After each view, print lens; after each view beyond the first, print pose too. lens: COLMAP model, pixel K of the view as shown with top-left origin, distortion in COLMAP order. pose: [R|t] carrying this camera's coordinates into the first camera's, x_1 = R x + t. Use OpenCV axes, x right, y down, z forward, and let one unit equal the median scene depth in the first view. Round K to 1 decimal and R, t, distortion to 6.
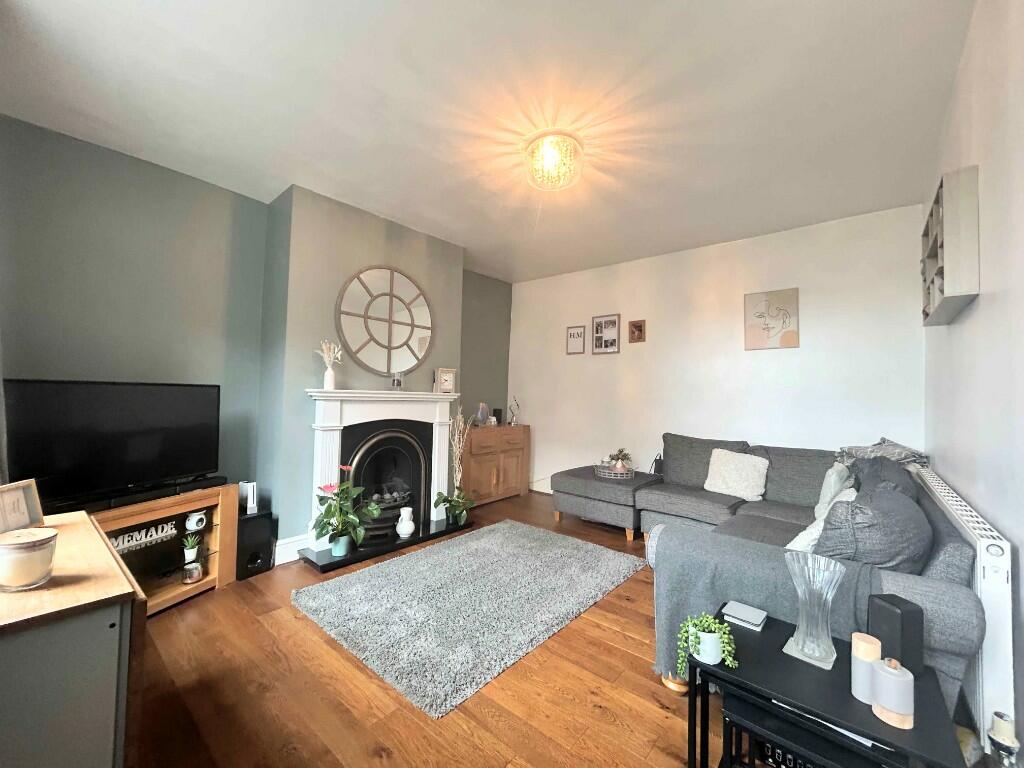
lens RADIAL K [[406.8, 0, 528.0], [0, 406.8, 386.1], [0, 0, 1]] dist [0.000012, -0.000059]
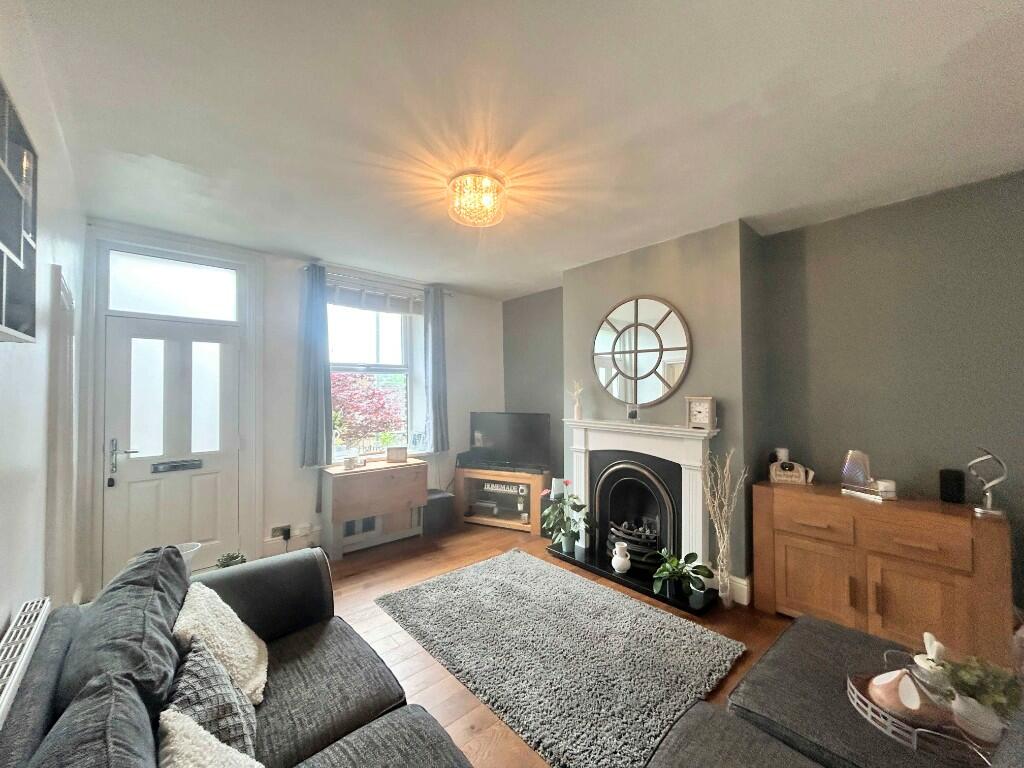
lens RADIAL K [[410.5, 0, 506.3], [0, 410.5, 384.1], [0, 0, 1]] dist [-0.001208, -0.000134]
pose [[-0.190218, -0.029355, -0.981303, 0.695681], [0.025672, 0.999062, -0.034863, -0.054744], [0.981406, -0.031824, -0.189286, 0.881884]]
